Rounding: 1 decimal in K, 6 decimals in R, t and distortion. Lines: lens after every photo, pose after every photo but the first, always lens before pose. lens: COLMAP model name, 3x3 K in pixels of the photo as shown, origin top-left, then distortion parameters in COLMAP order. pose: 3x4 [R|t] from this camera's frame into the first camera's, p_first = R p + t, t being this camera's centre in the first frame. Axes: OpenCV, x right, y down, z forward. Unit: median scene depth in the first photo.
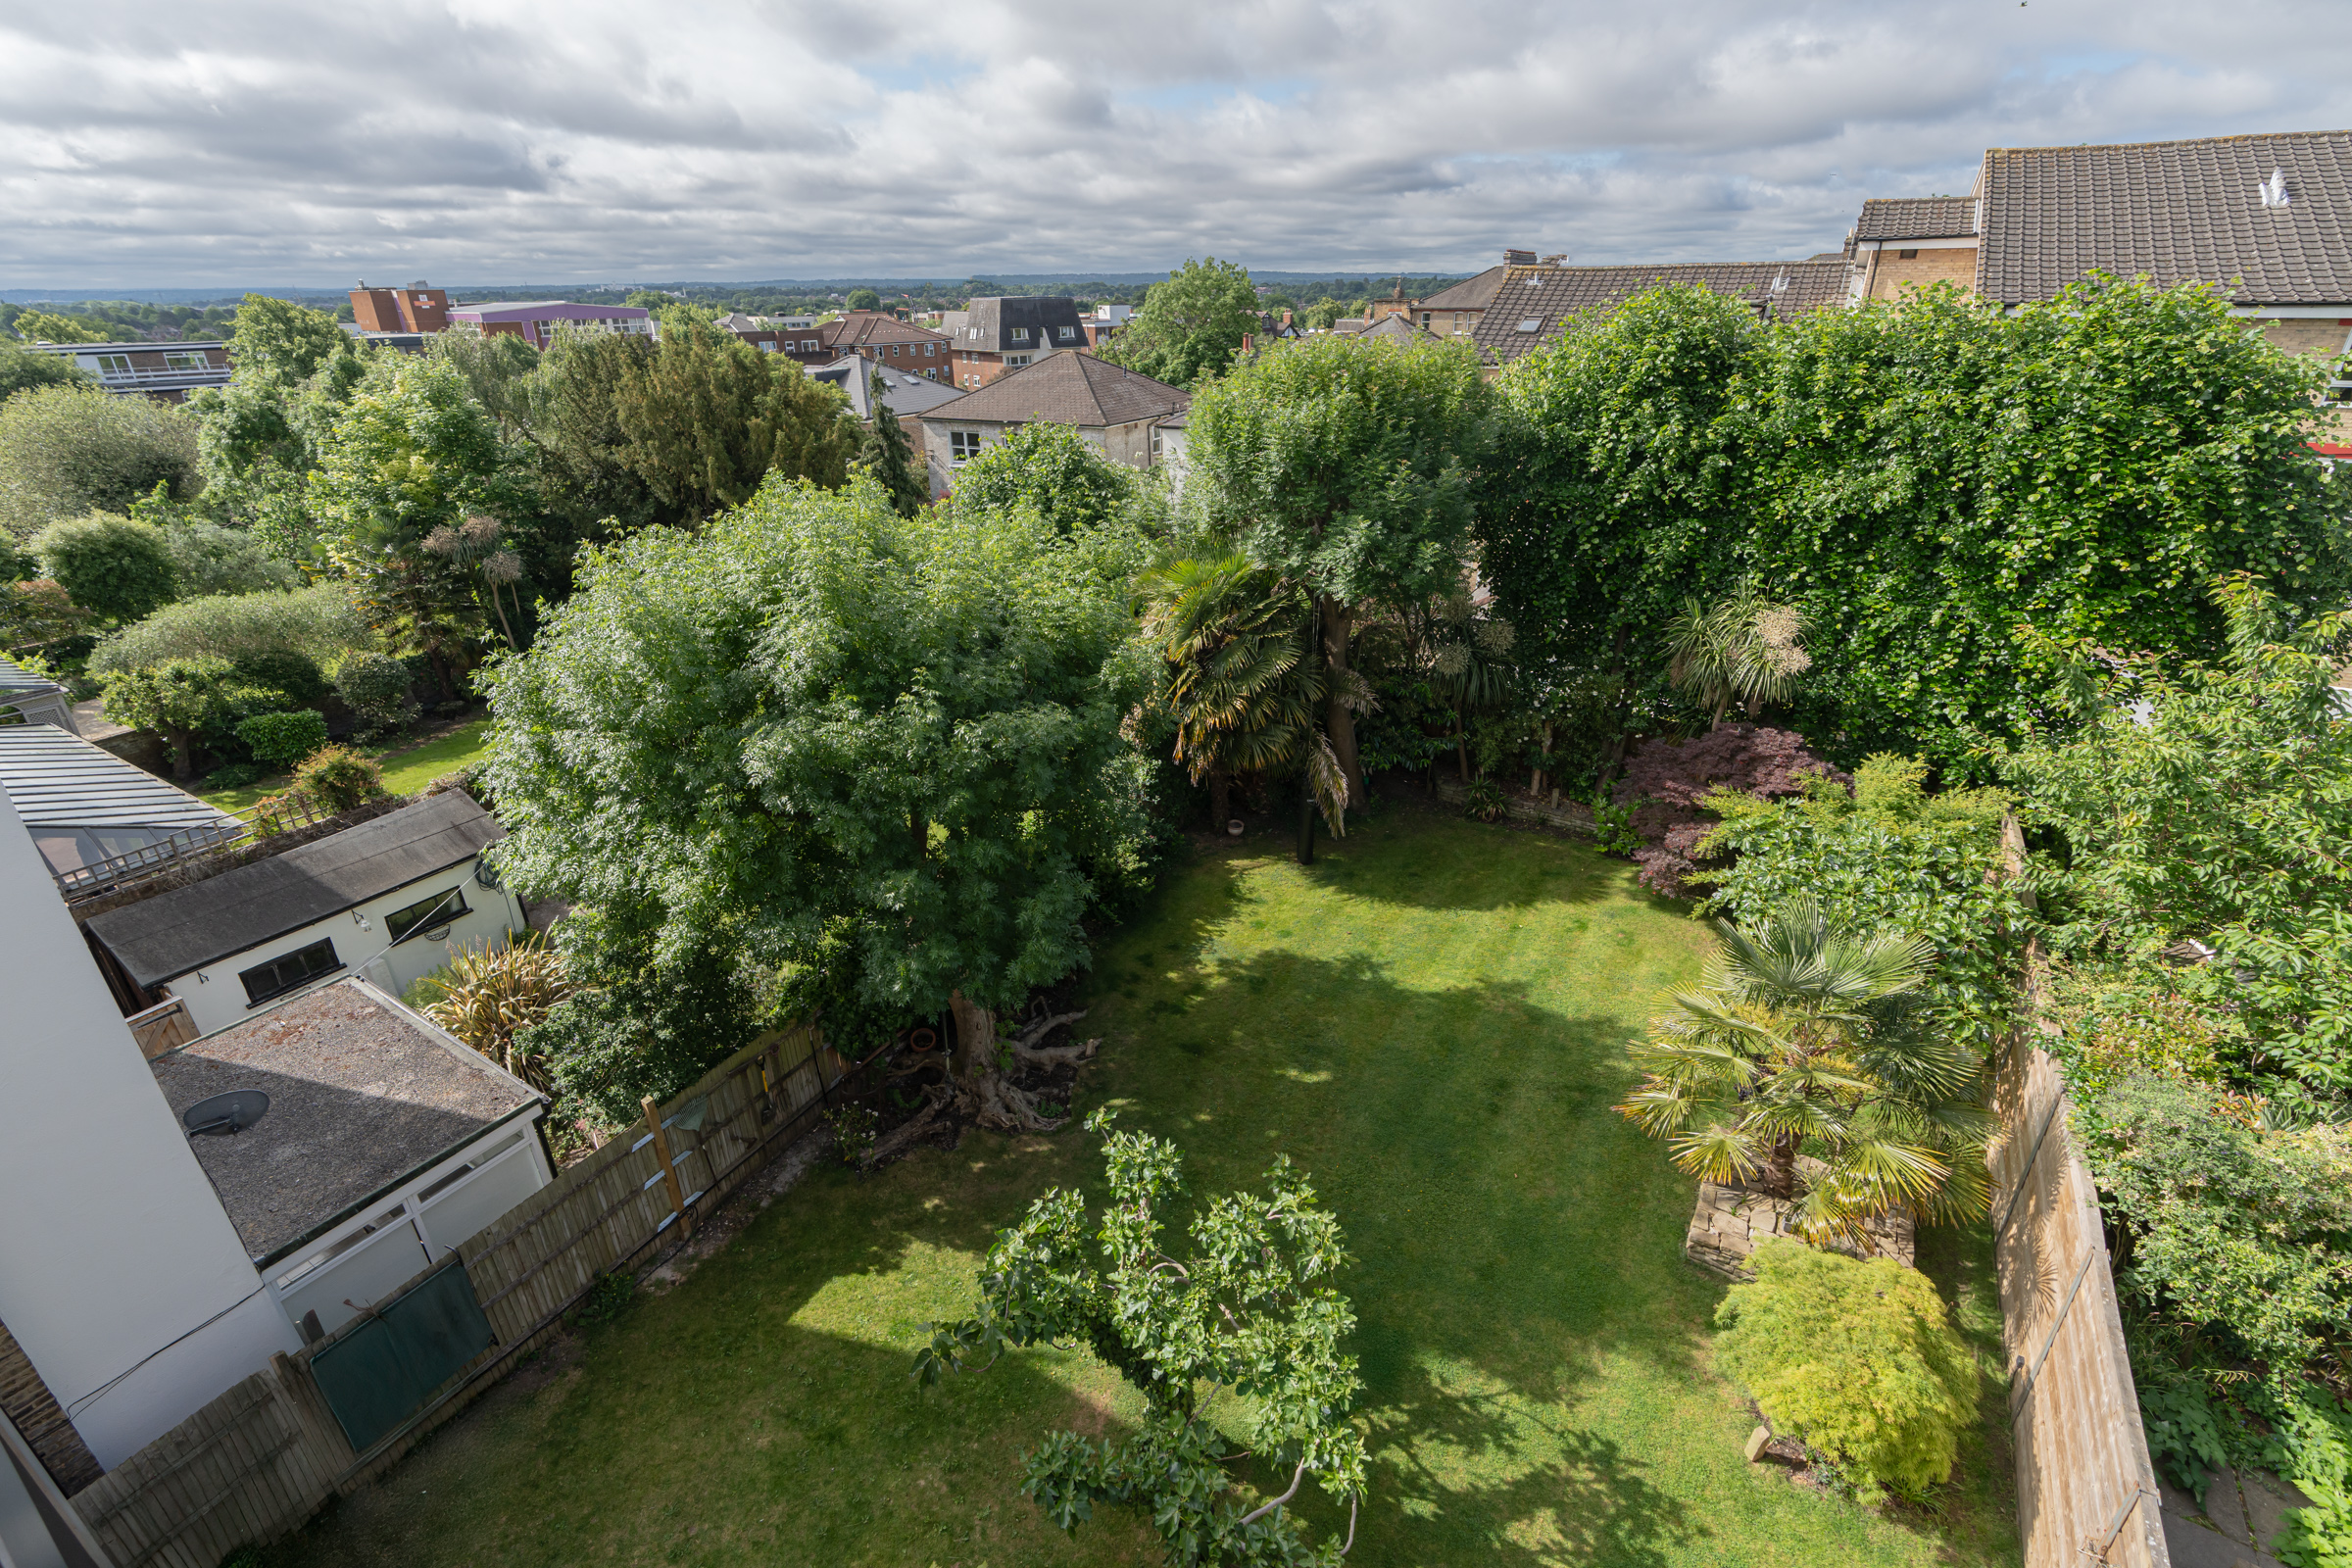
lens RADIAL K [[1065.3, 0, 1169.7], [0, 1065.3, 787.2], [0, 0, 1]] dist [-0.011571, 0.006023]
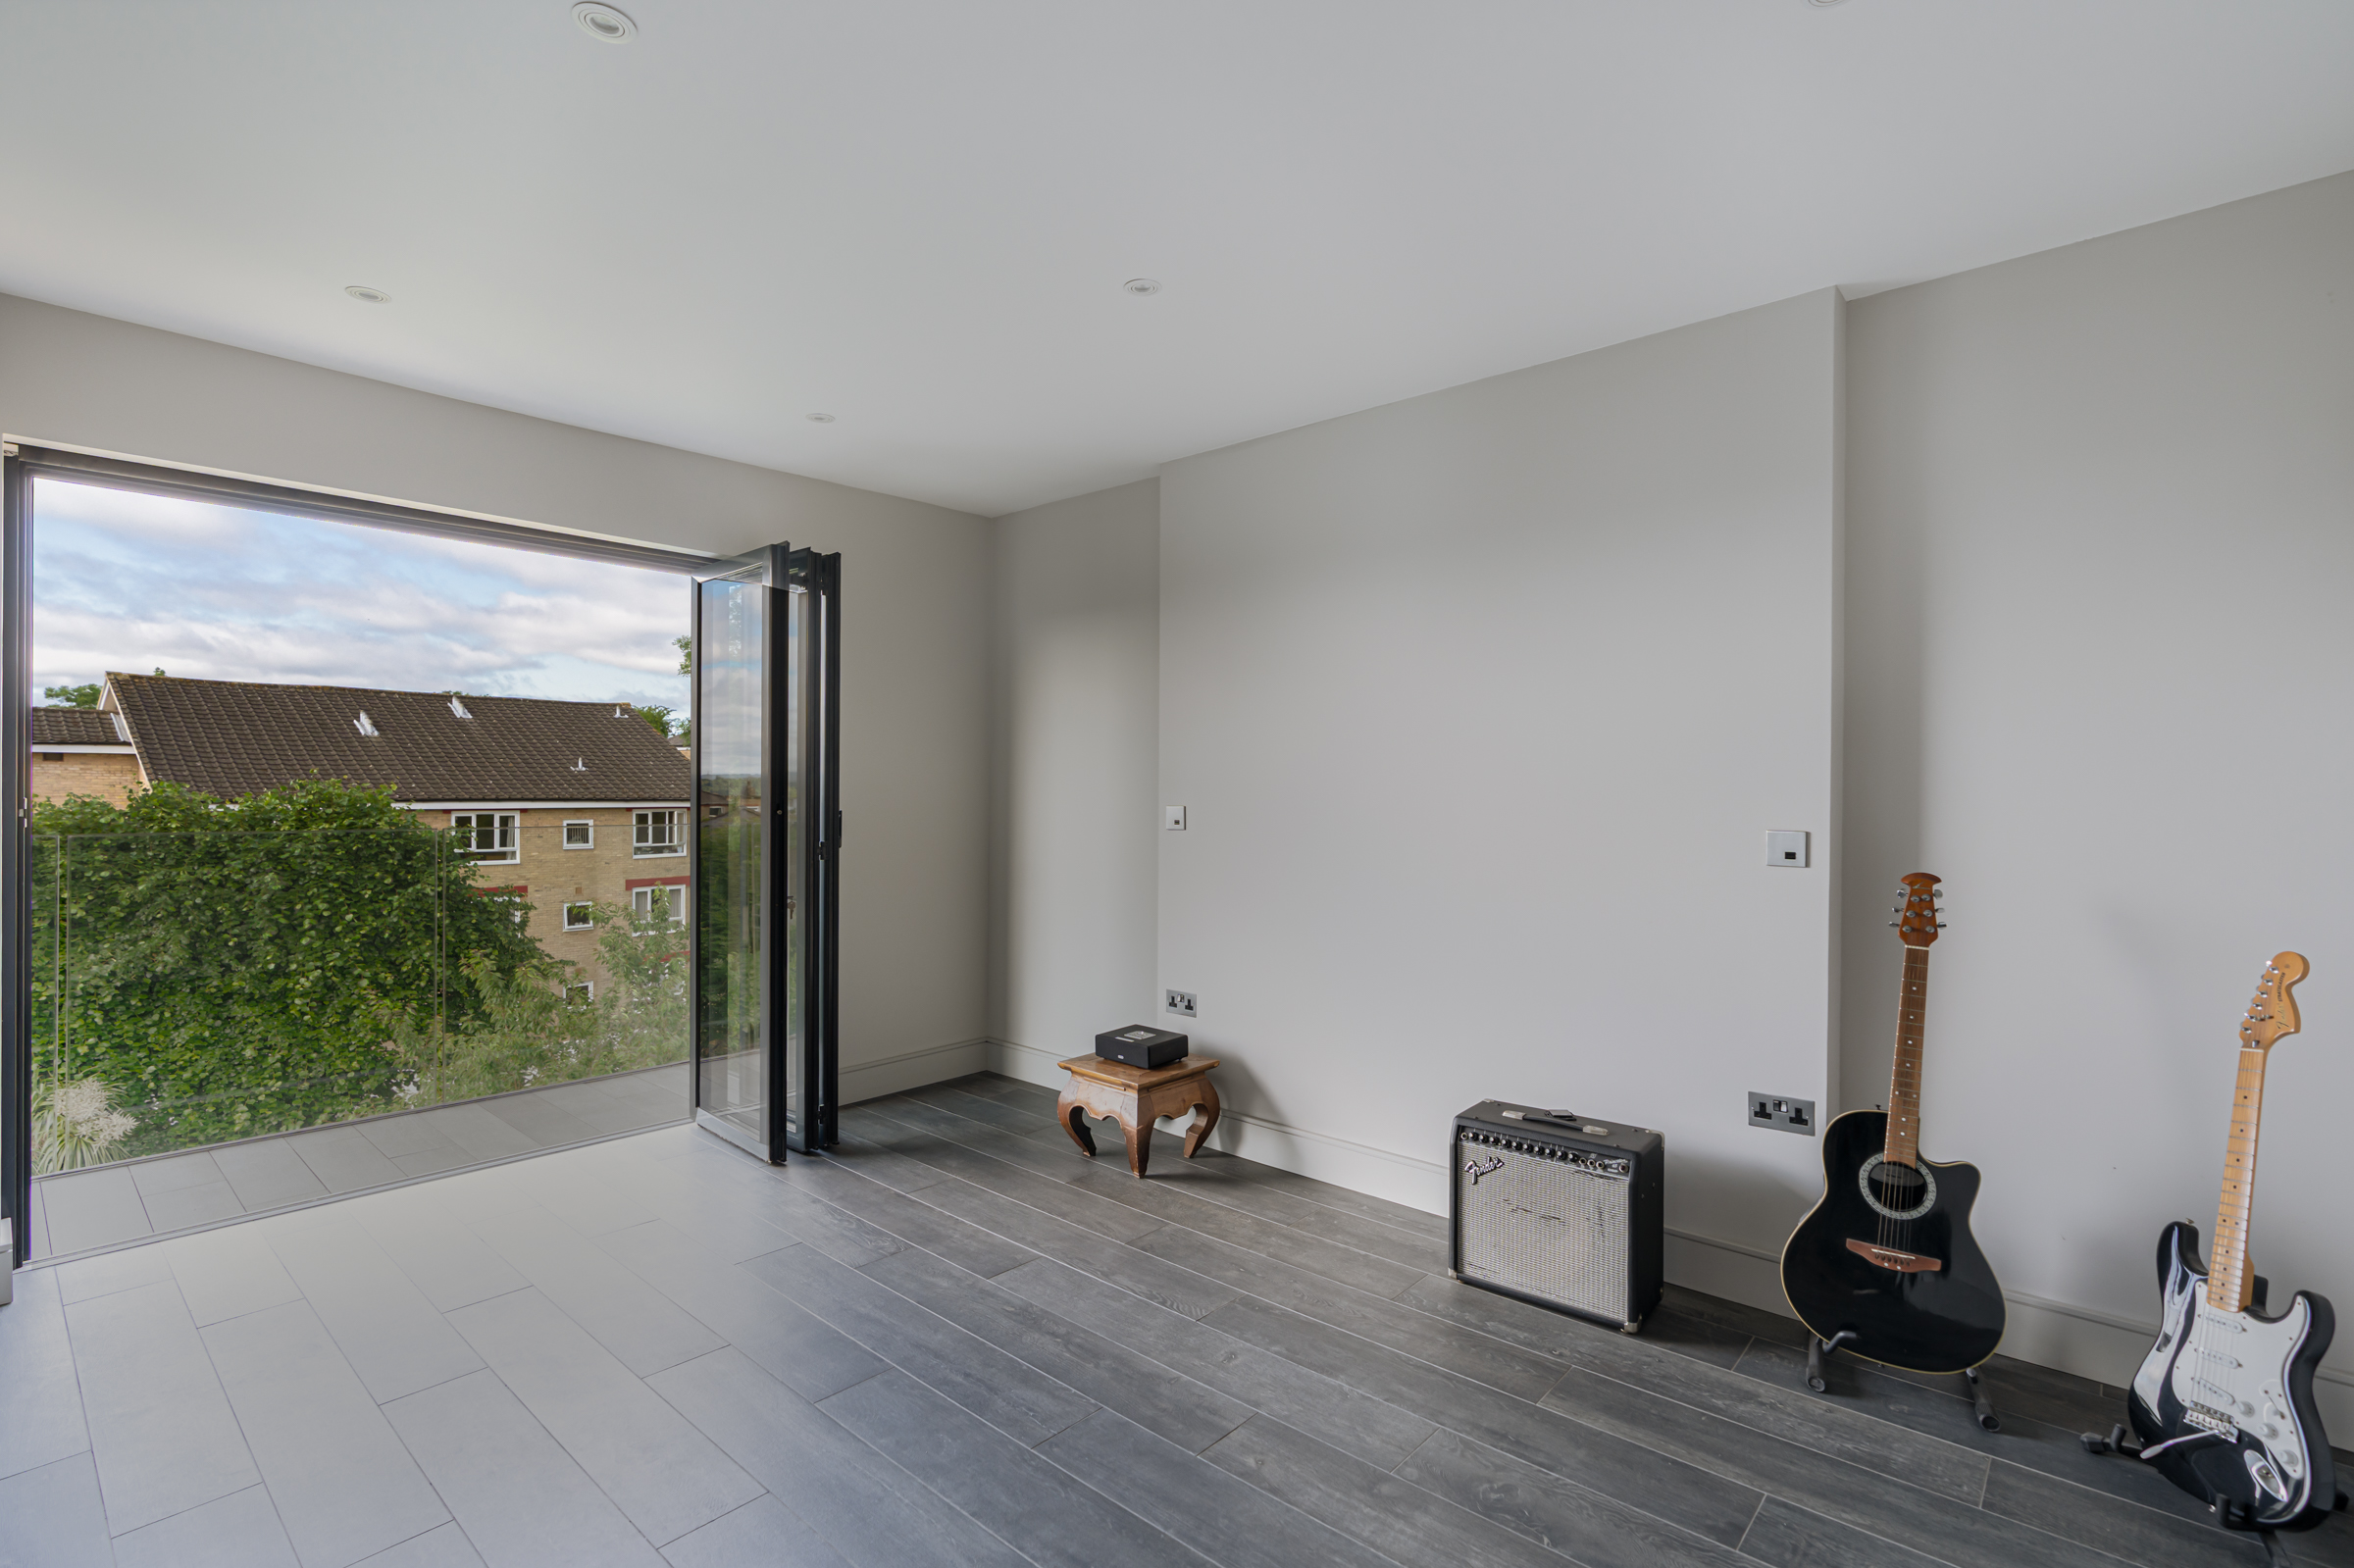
lens RADIAL K [[1066.1, 0, 1170.7], [0, 1066.1, 787.2], [0, 0, 1]] dist [-0.011571, 0.006023]
pose [[0.163518, 0.014662, 0.986431, -0.217881], [0.411024, 0.907962, -0.081630, 0.074427], [-0.896839, 0.418795, 0.142442, -0.148218]]
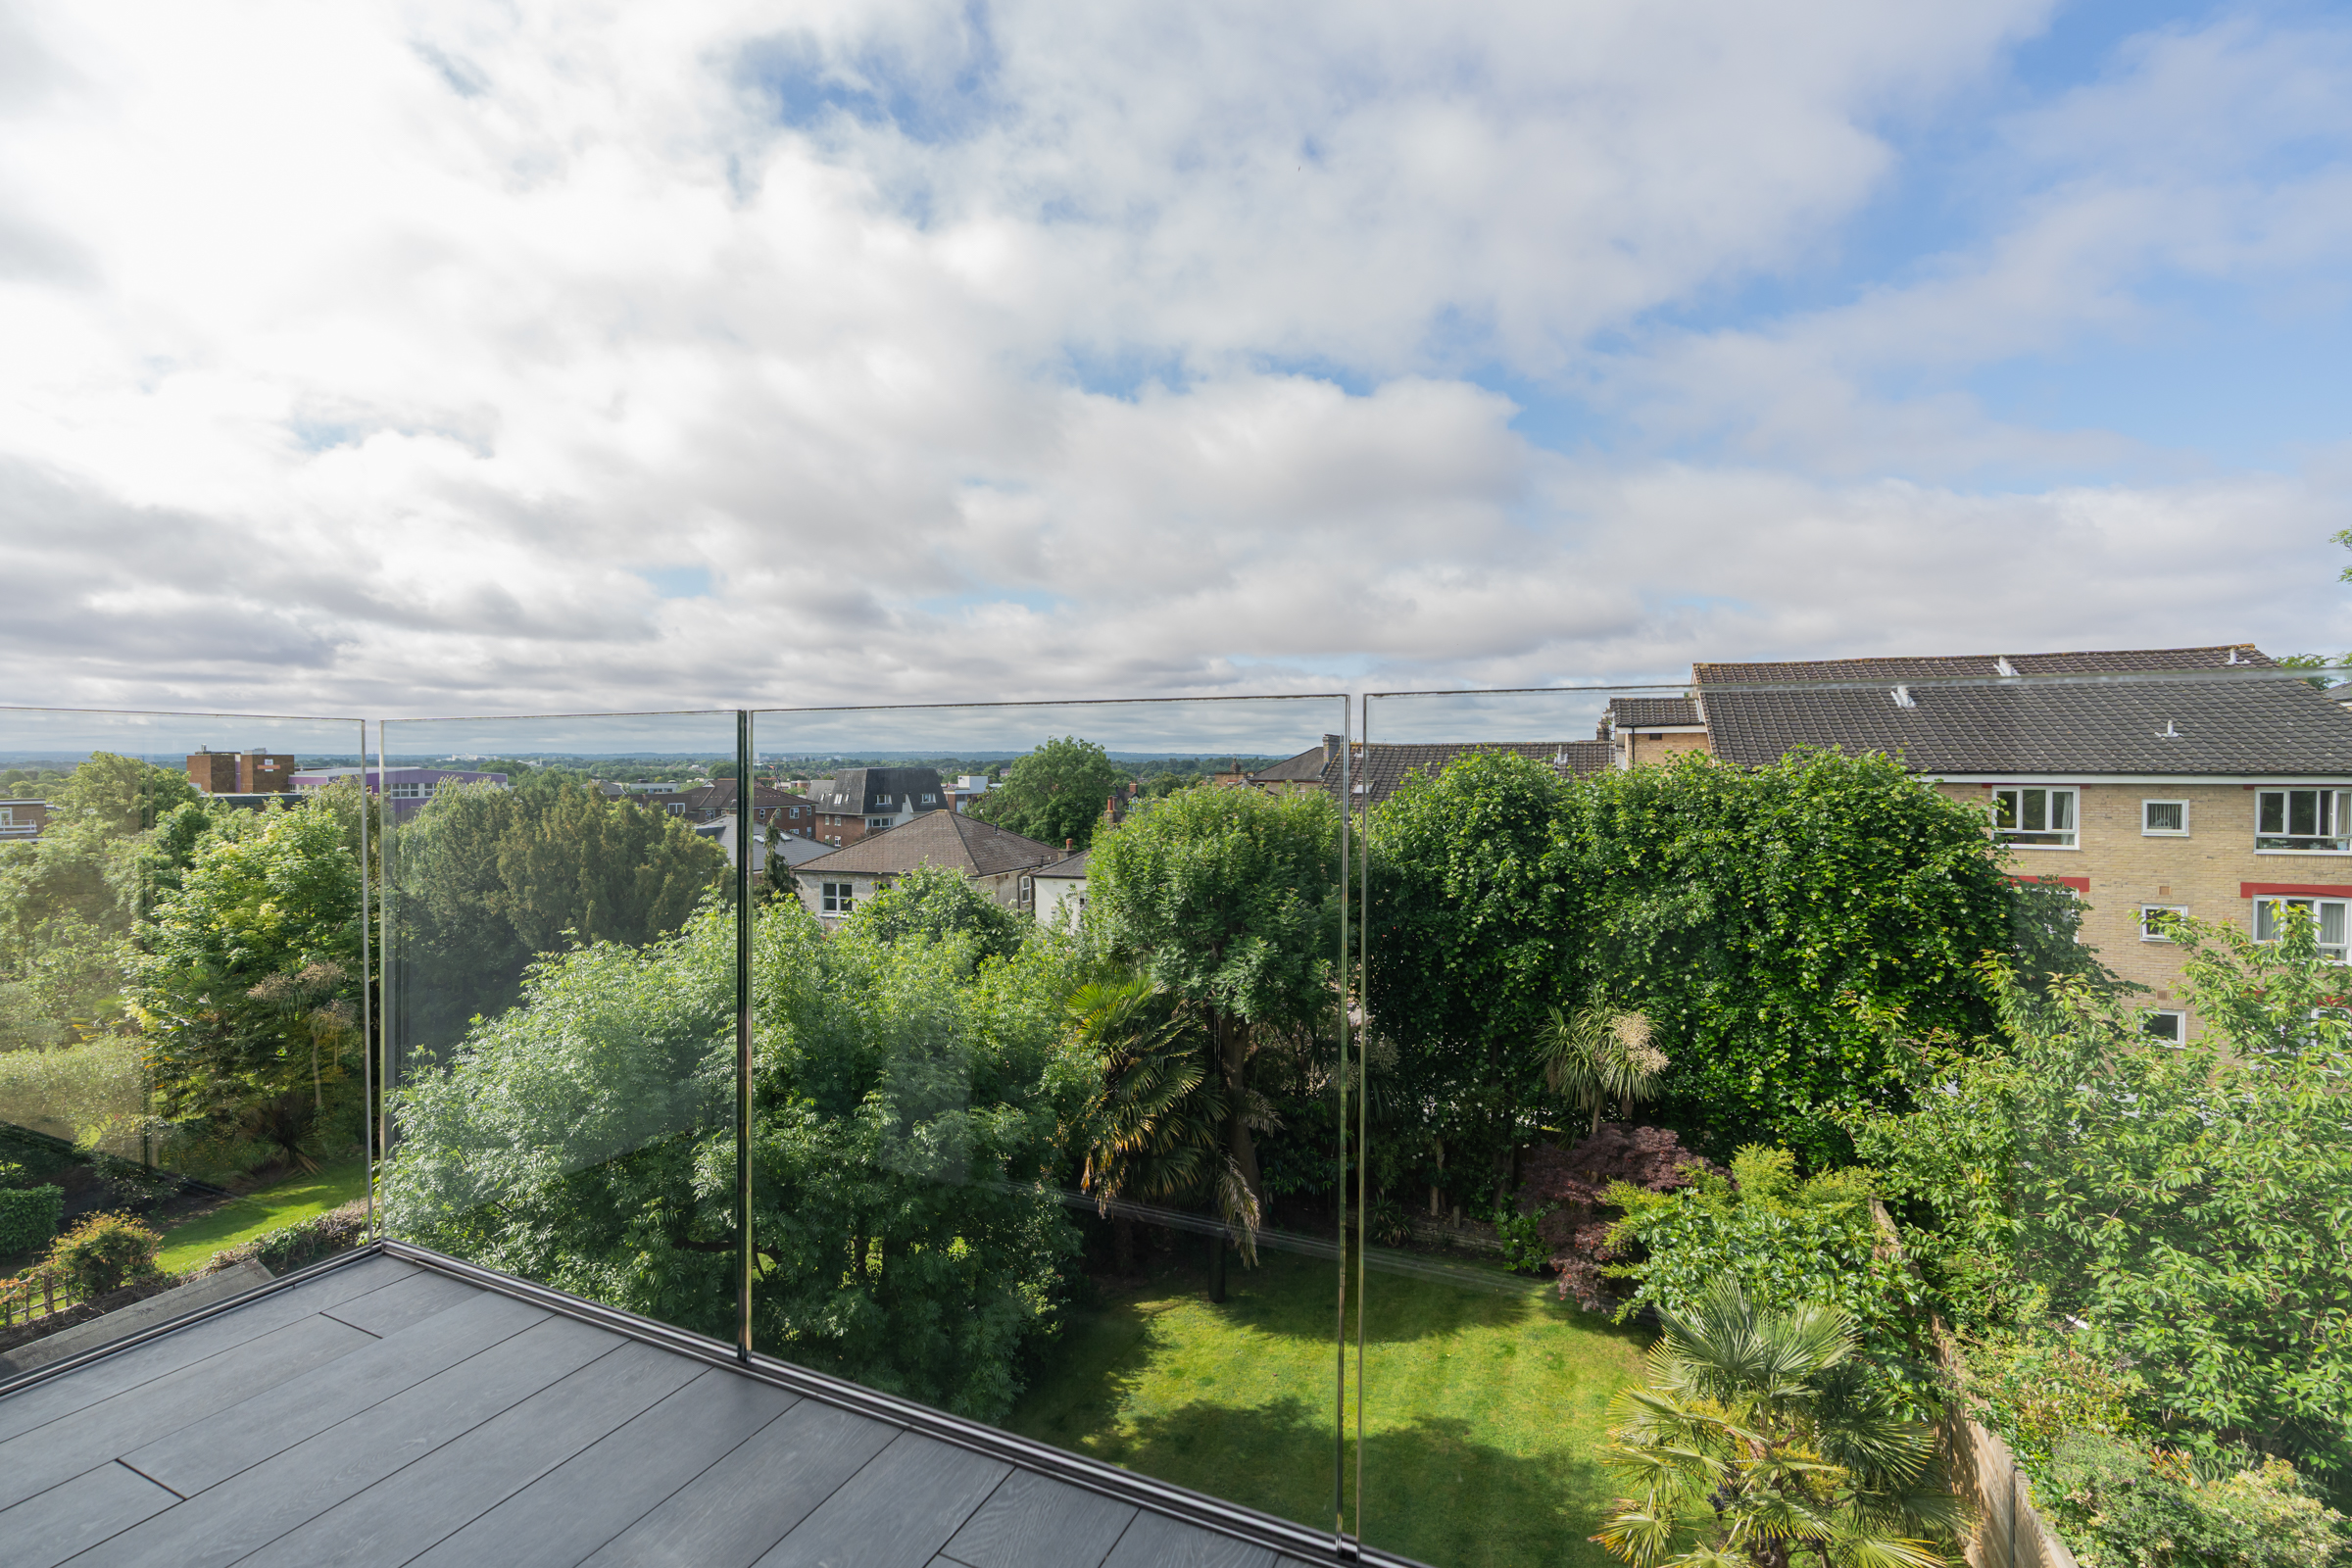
lens RADIAL K [[1065.3, 0, 1169.7], [0, 1065.3, 787.2], [0, 0, 1]] dist [-0.011571, 0.006023]
pose [[0.990320, 0.007466, 0.138600, -0.060747], [0.049347, 0.914377, -0.401846, 0.038205], [-0.129733, 0.404796, 0.905157, -0.043661]]
